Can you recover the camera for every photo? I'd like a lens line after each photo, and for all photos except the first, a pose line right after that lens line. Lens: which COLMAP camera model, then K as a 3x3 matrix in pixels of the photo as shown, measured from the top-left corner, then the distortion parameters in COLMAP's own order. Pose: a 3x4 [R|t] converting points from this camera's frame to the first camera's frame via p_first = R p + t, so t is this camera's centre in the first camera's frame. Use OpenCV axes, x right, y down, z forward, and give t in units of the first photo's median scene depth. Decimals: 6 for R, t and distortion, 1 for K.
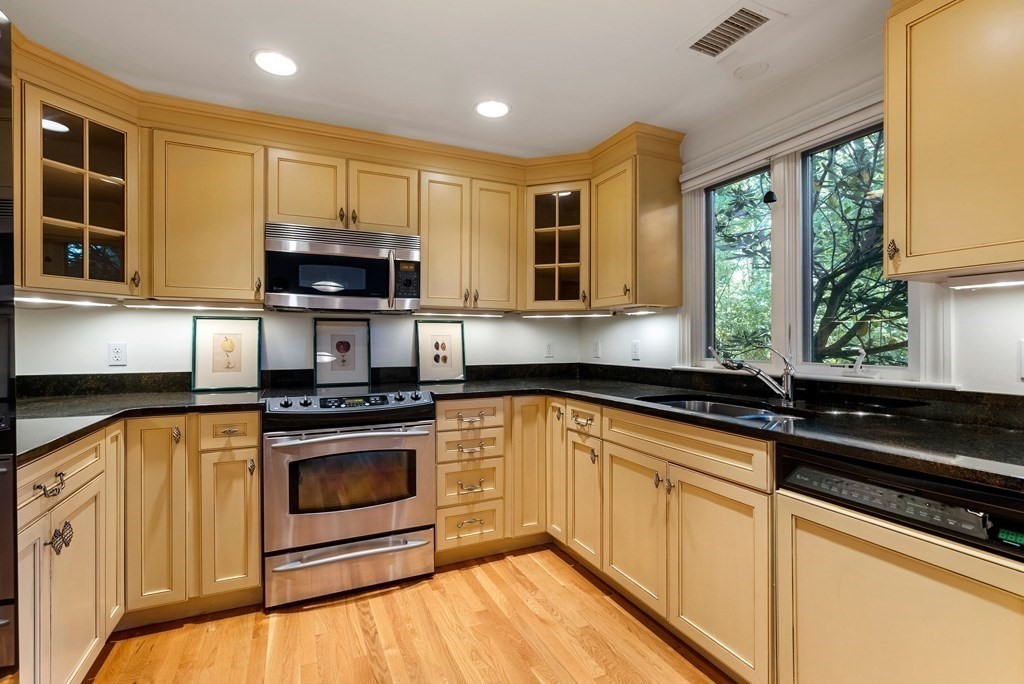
lens RADIAL K [[473.4, 0, 510.0], [0, 473.4, 341.9], [0, 0, 1]] dist [-0.006158, 0.003508]
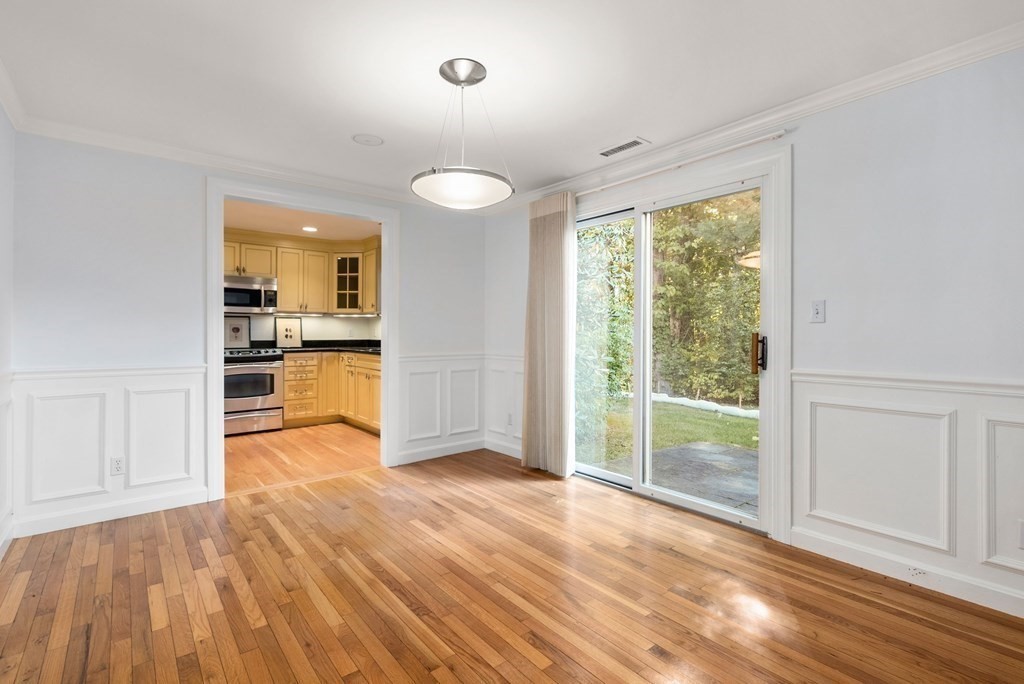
lens RADIAL K [[473.4, 0, 509.4], [0, 473.4, 330.9], [0, 0, 1]] dist [-0.006158, 0.003508]
pose [[0.968936, 0.000638, 0.247312, 0.341976], [0.001156, 0.999974, -0.007111, 0.035474], [-0.247310, 0.007176, 0.968910, -1.515902]]
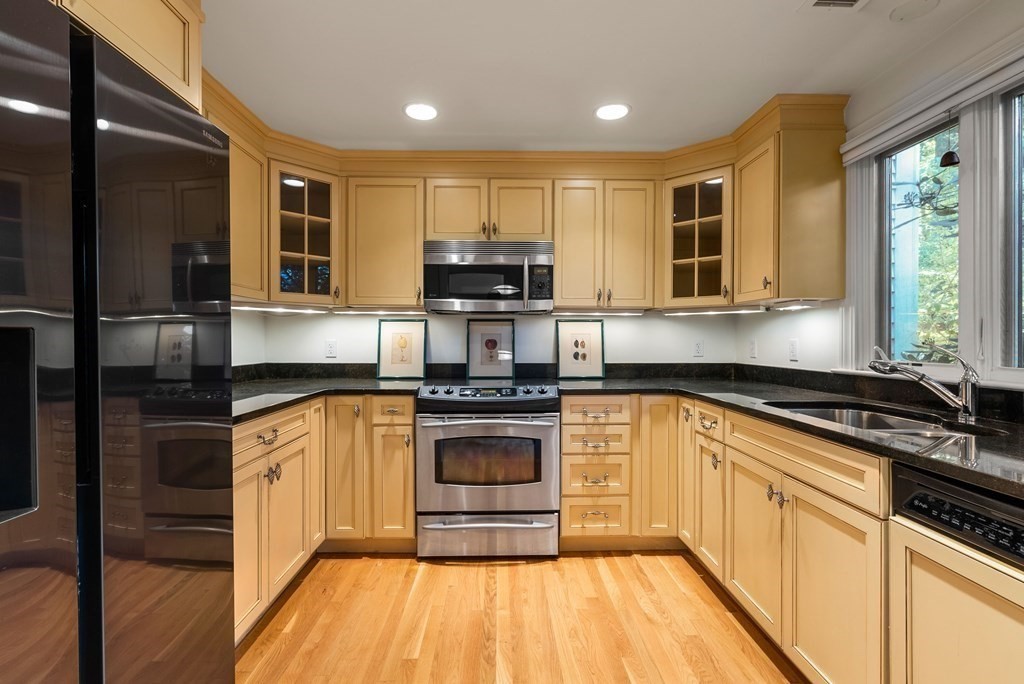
lens RADIAL K [[473.4, 0, 508.4], [0, 473.4, 343.1], [0, 0, 1]] dist [-0.006158, 0.003508]
pose [[0.916627, 0.004314, -0.399720, 0.164435], [-0.002293, 0.999982, 0.005535, 0.001414], [0.399737, -0.004157, 0.916620, -0.025477]]
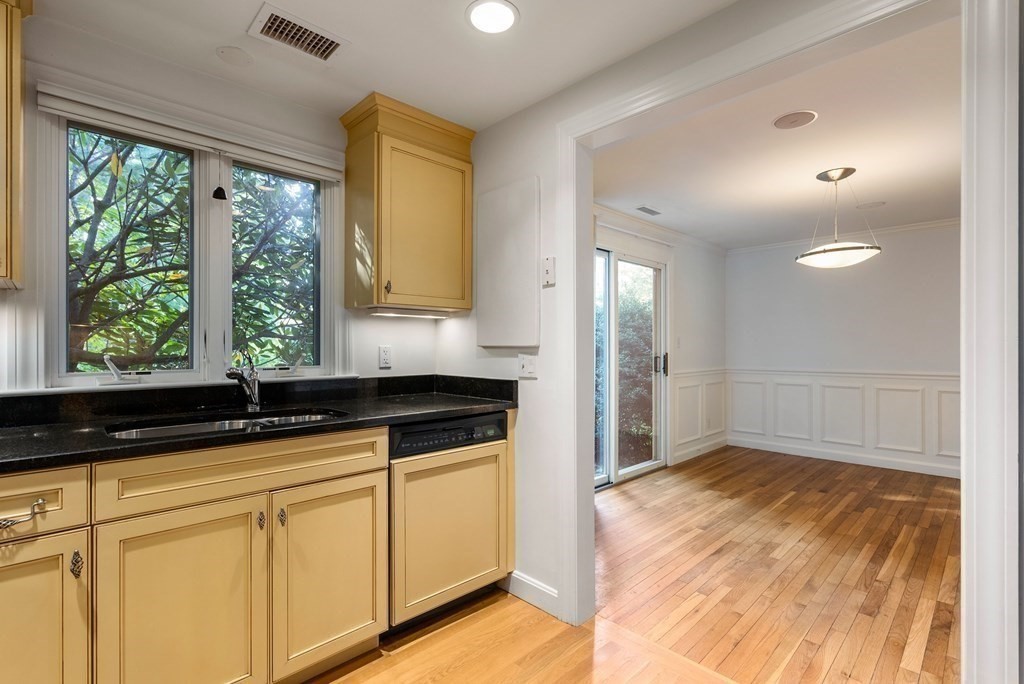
lens RADIAL K [[473.4, 0, 503.5], [0, 473.4, 343.5], [0, 0, 1]] dist [-0.006158, 0.003508]
pose [[-0.324436, 0.004076, 0.945899, -0.456687], [0.001868, 0.999992, -0.003668, -0.003635], [-0.945906, 0.000577, -0.324441, 0.678913]]
